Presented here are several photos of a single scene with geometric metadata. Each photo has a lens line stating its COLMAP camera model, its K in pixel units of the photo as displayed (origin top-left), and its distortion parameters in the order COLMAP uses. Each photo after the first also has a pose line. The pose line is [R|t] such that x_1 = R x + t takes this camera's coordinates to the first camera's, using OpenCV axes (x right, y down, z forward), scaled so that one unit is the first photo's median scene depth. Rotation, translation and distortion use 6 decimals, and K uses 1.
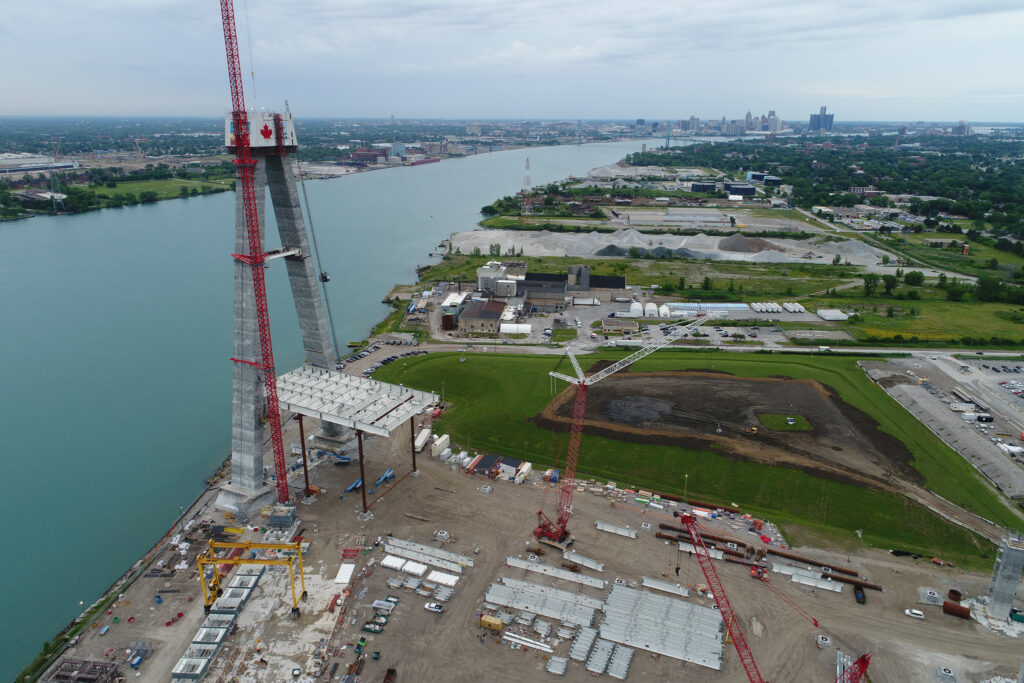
lens RADIAL K [[685.8, 0, 511.9], [0, 685.8, 342.0], [0, 0, 1]] dist [-0.002588, -0.000177]
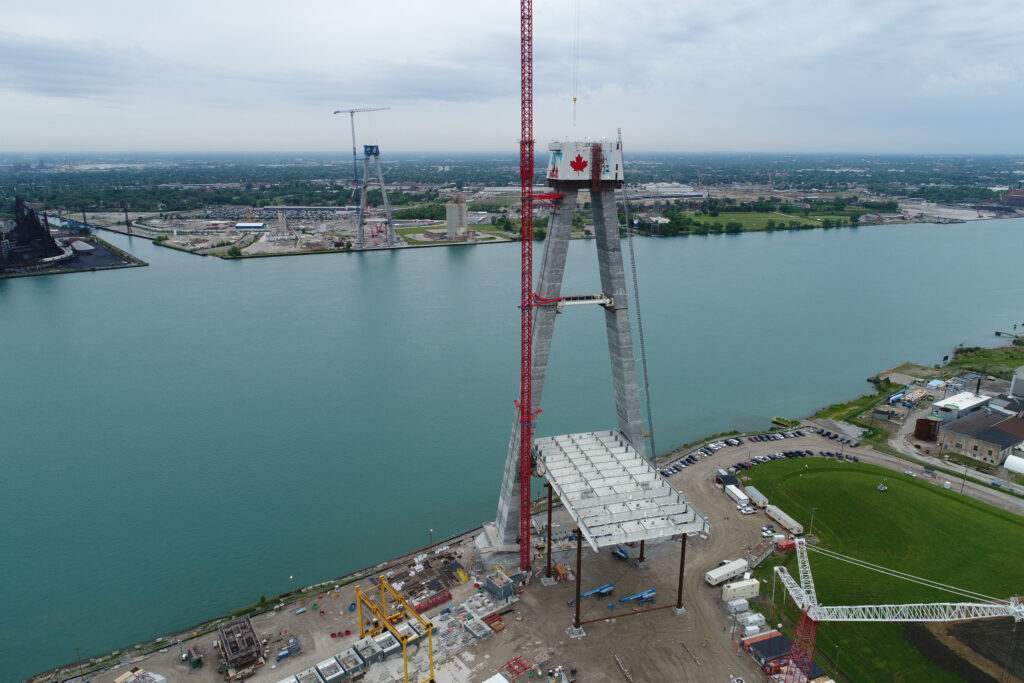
lens RADIAL K [[685.8, 0, 507.1], [0, 685.8, 340.3], [0, 0, 1]] dist [-0.002588, -0.000177]
pose [[0.644137, 0.200379, -0.738197, 0.141898], [-0.237506, 0.969771, 0.055994, -0.057289], [0.727102, 0.139258, 0.672257, 0.187233]]
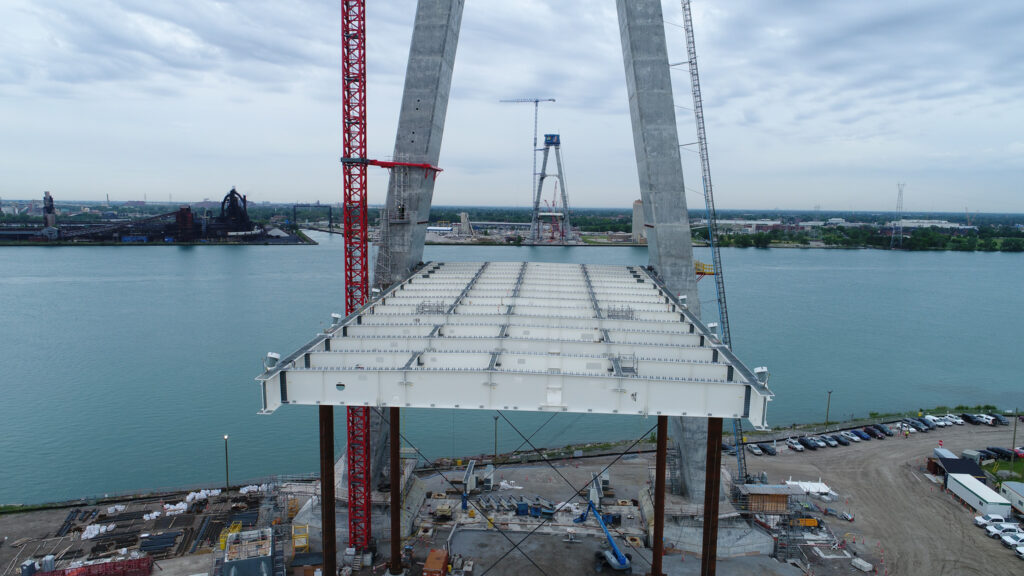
lens RADIAL K [[688.0, 0, 506.5], [0, 688.0, 288.9], [0, 0, 1]] dist [-0.001510, 0.000729]
pose [[0.361423, 0.117315, -0.924992, 0.004681], [-0.307606, 0.951514, 0.000488, 0.048381], [0.880200, 0.284357, 0.379986, 0.514443]]
